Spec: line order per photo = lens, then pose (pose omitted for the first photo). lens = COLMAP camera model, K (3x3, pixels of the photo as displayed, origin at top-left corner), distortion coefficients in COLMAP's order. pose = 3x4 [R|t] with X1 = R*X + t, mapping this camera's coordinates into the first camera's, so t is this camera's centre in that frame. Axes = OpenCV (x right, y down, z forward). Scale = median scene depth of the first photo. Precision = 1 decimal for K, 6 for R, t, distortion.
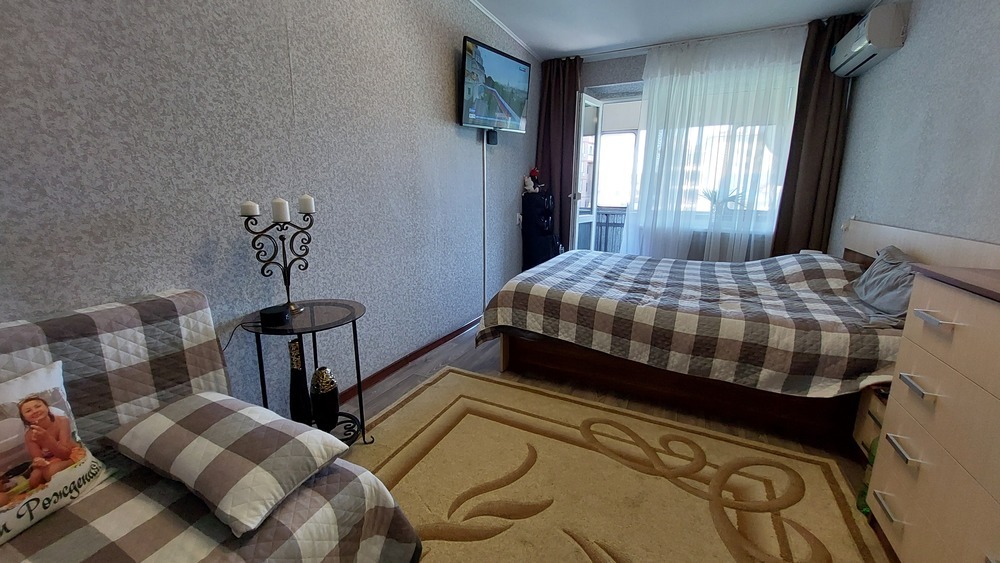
lens RADIAL K [[395.8, 0, 484.0], [0, 395.8, 278.5], [0, 0, 1]] dist [-0.001055, 0.000090]
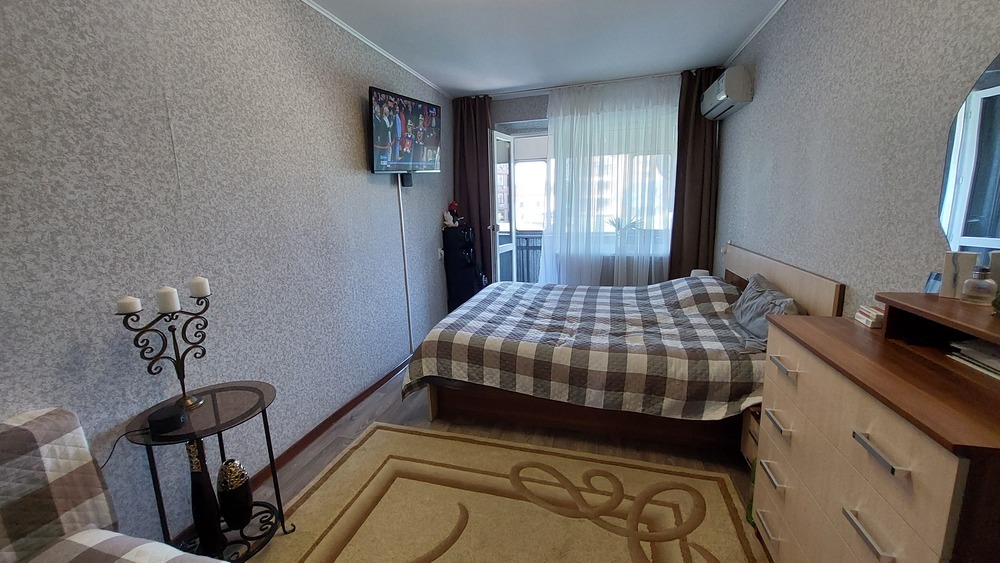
lens RADIAL K [[395.8, 0, 484.0], [0, 395.8, 278.5], [0, 0, 1]] dist [-0.001055, 0.000090]
pose [[0.982580, -0.068692, 0.172679, 0.036021], [0.073478, 0.997066, -0.021468, -0.115161], [-0.170697, 0.033782, 0.984744, -0.016678]]
